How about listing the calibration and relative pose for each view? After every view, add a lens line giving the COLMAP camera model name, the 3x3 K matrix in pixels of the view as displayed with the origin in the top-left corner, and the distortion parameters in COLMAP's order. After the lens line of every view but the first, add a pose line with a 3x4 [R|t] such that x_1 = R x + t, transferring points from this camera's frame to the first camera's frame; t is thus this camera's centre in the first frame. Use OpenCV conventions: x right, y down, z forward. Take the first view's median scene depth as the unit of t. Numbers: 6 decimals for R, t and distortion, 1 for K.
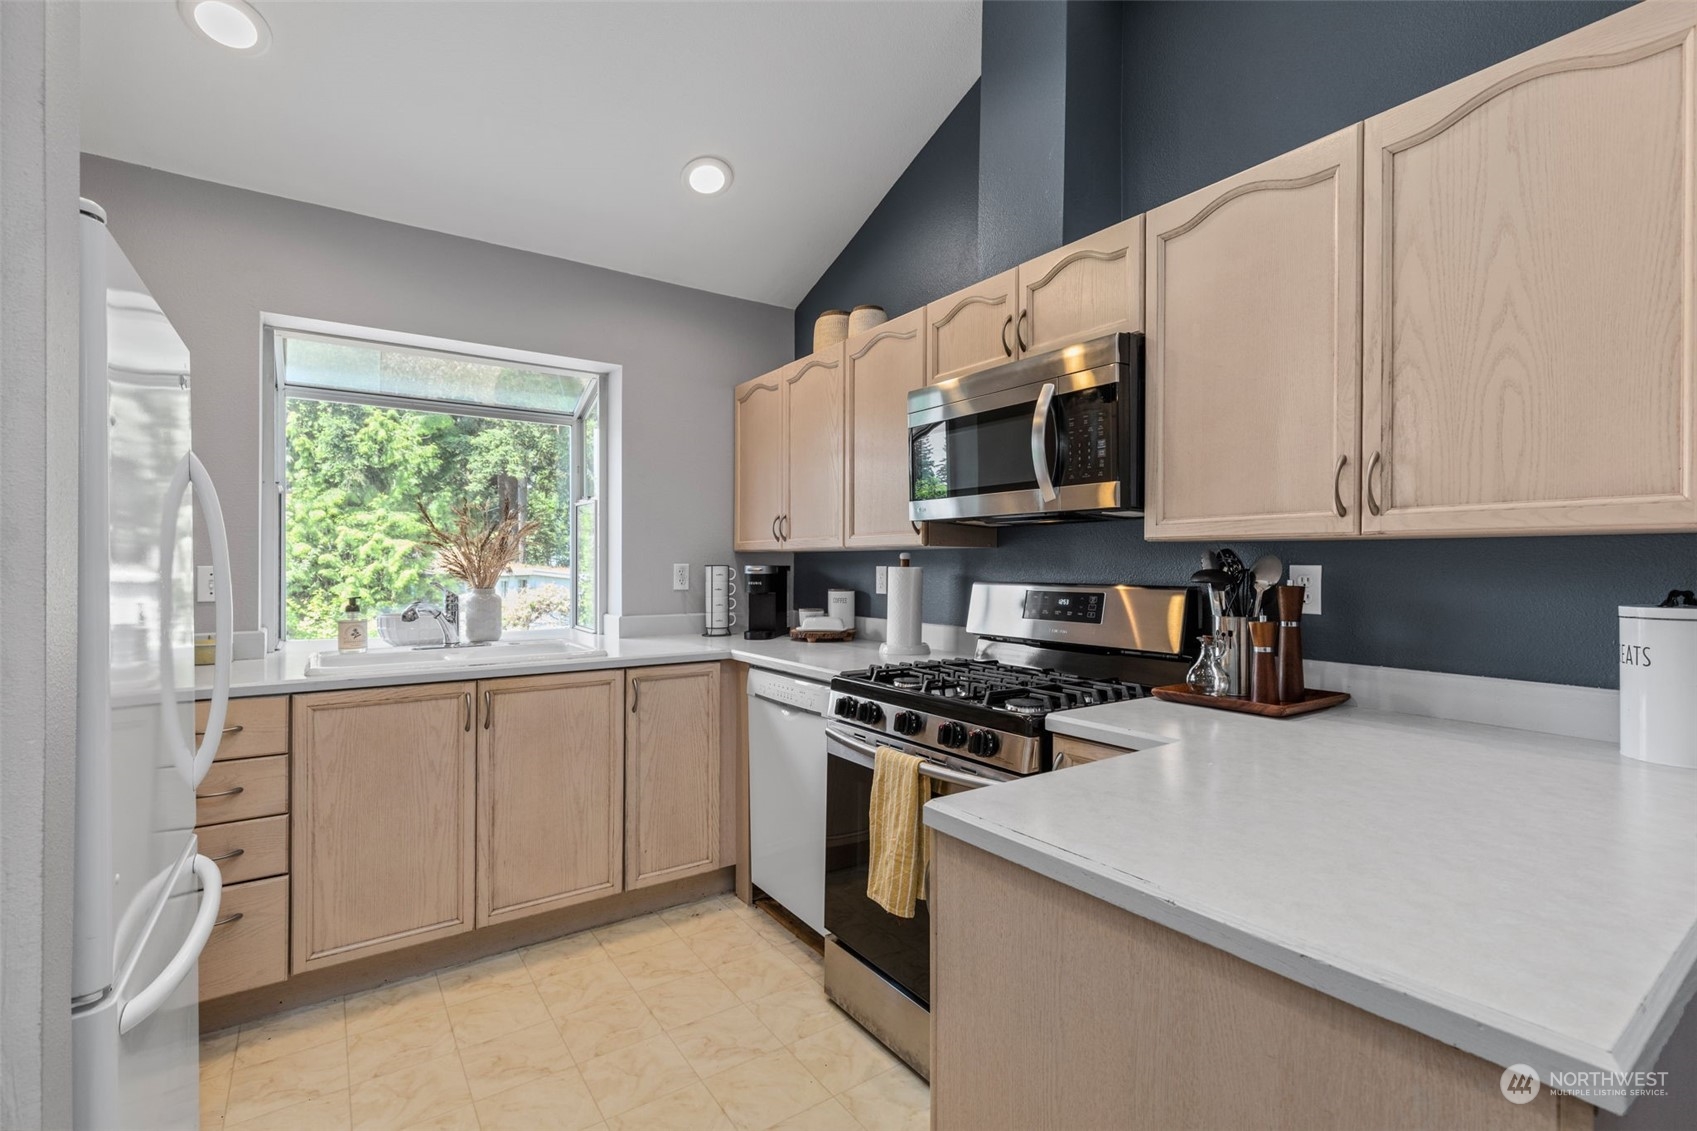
lens RADIAL K [[762.3, 0, 857.6], [0, 762.3, 564.6], [0, 0, 1]] dist [0.001655, 0.000308]
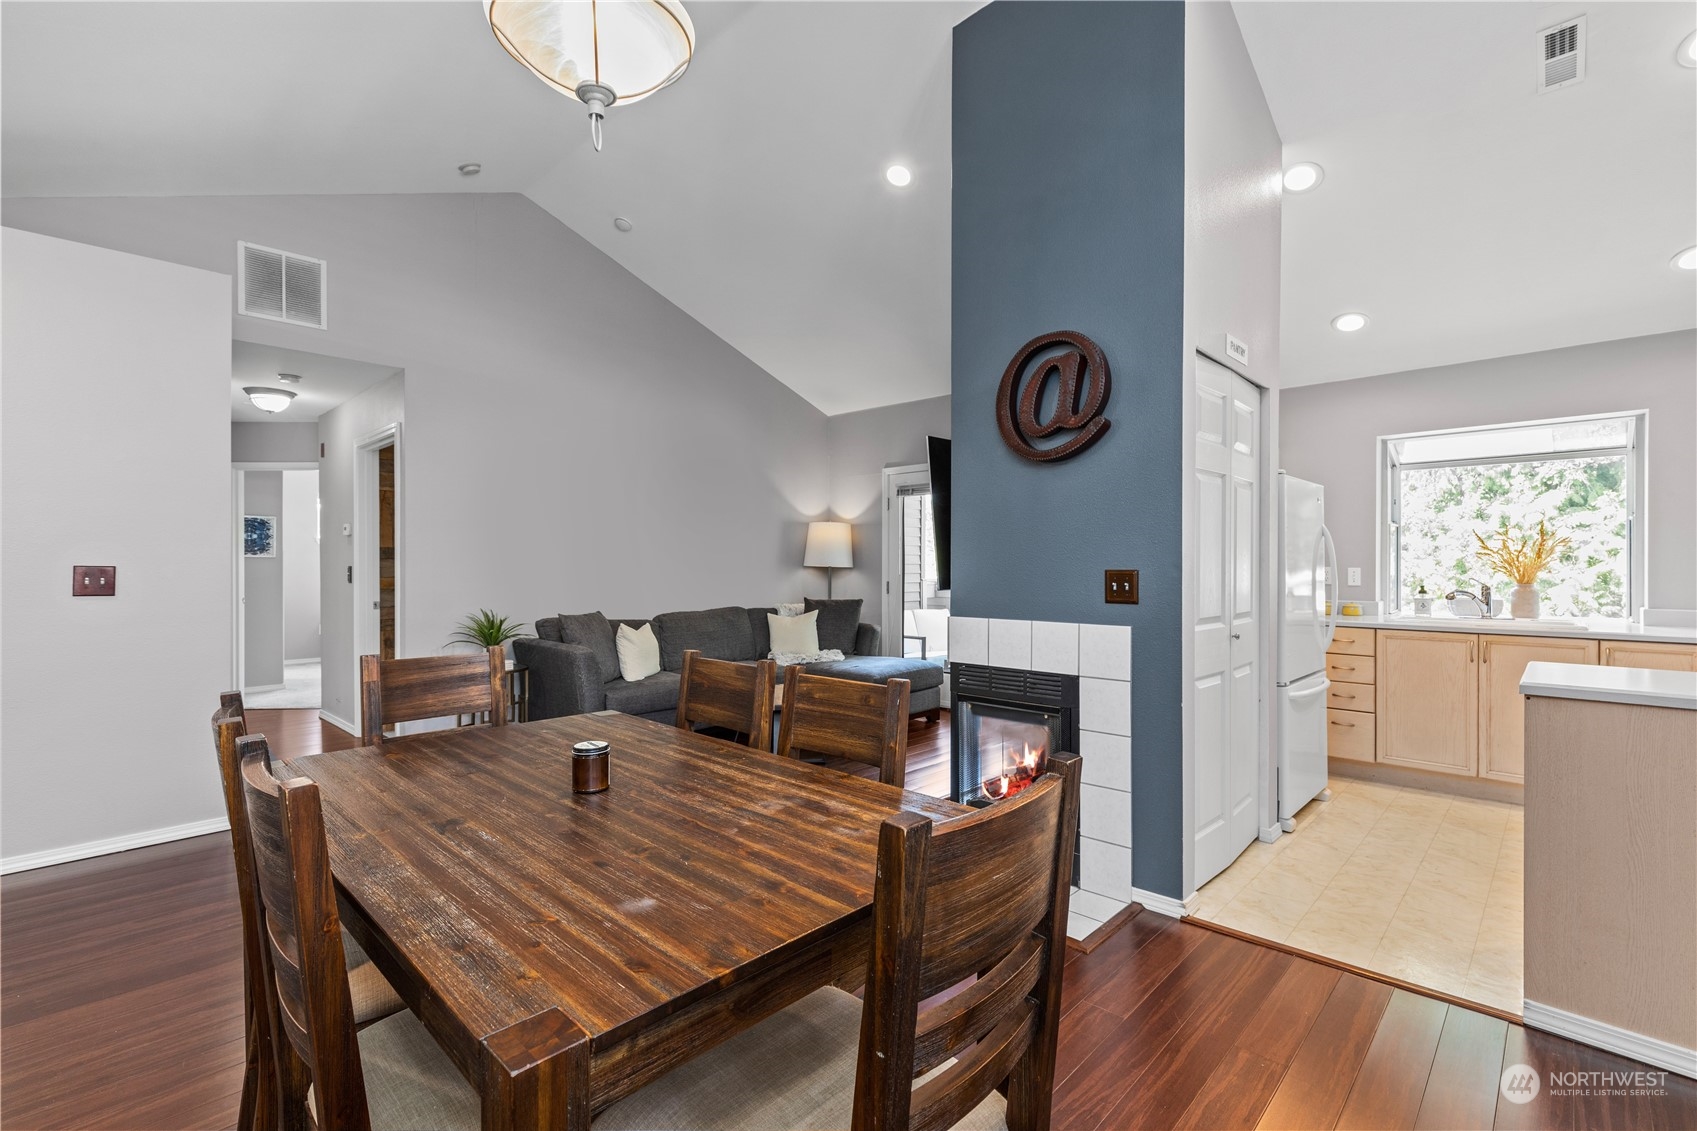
lens RADIAL K [[762.1, 0, 866.3], [0, 762.1, 562.2], [0, 0, 1]] dist [0.008908, -0.000069]
pose [[0.207503, -0.003848, -0.978227, 0.111832], [-0.001578, 0.999990, -0.004269, -0.000394], [0.978233, 0.002429, 0.207494, -0.088367]]
